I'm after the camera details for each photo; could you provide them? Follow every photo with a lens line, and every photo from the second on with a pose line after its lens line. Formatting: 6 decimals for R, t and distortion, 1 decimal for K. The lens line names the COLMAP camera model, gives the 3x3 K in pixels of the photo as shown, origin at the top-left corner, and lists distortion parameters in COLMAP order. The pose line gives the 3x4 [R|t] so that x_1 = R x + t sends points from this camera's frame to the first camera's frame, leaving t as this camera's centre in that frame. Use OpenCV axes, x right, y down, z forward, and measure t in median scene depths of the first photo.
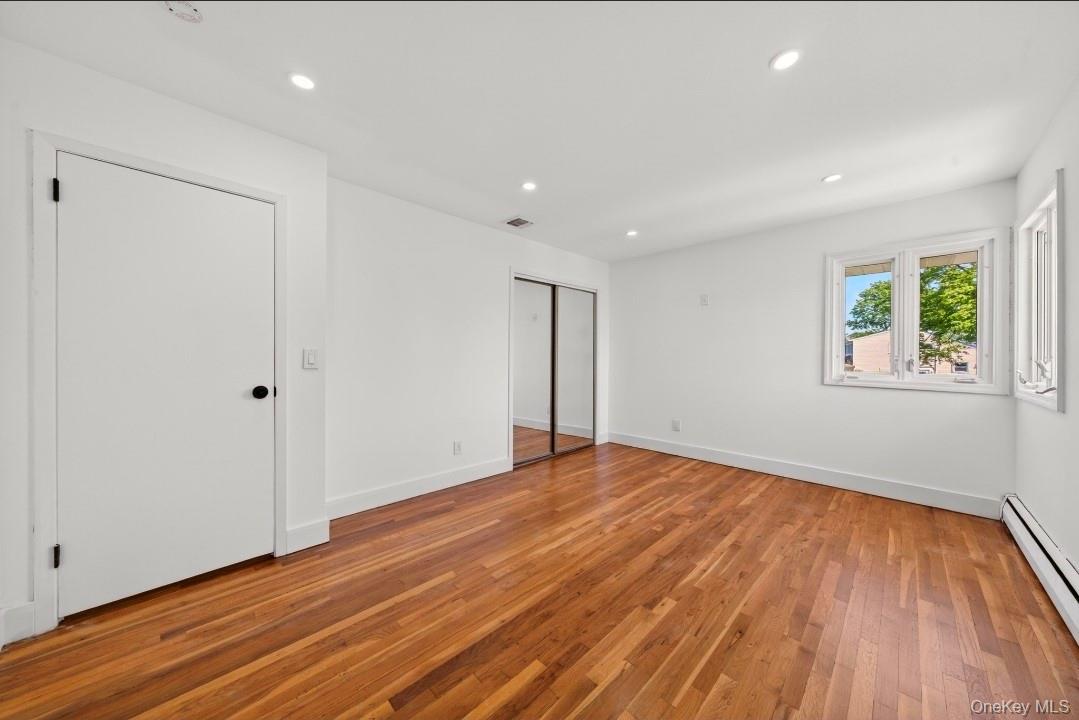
lens RADIAL K [[367.0, 0, 542.7], [0, 367.0, 359.0], [0, 0, 1]] dist [-0.010202, 0.002367]
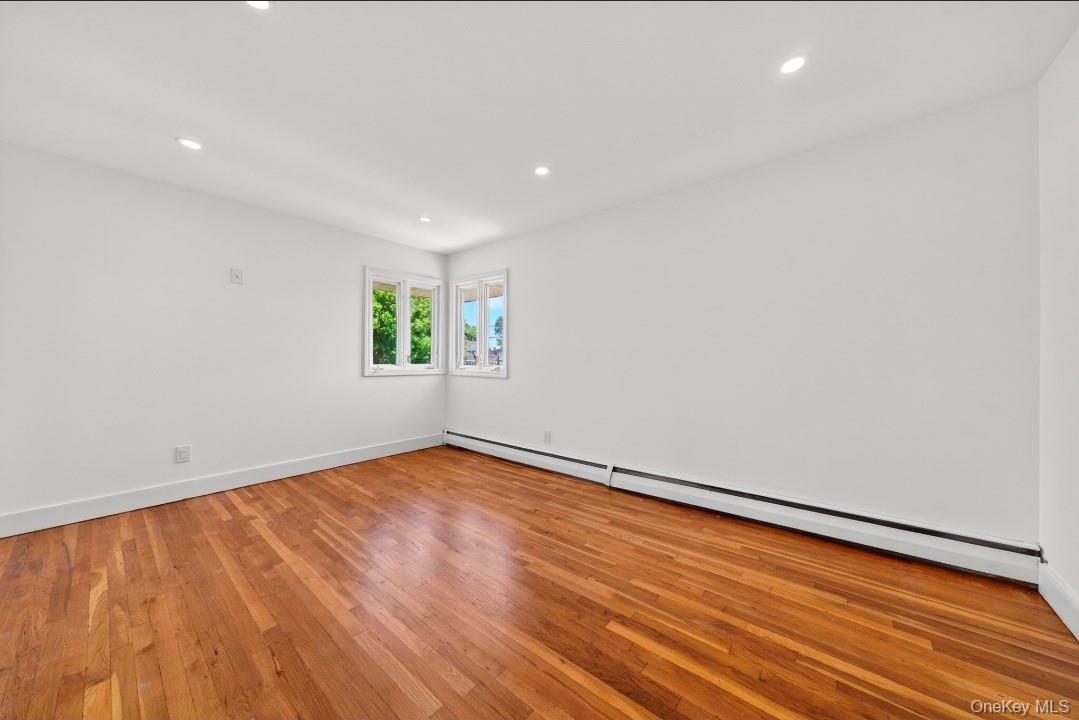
lens RADIAL K [[367.0, 0, 541.5], [0, 367.0, 358.2], [0, 0, 1]] dist [-0.010202, 0.002367]
pose [[-0.096144, -0.006602, 0.995346, -0.553386], [0.000751, 0.999977, 0.006705, 0.006637], [-0.995367, 0.001392, -0.096137, 0.664787]]
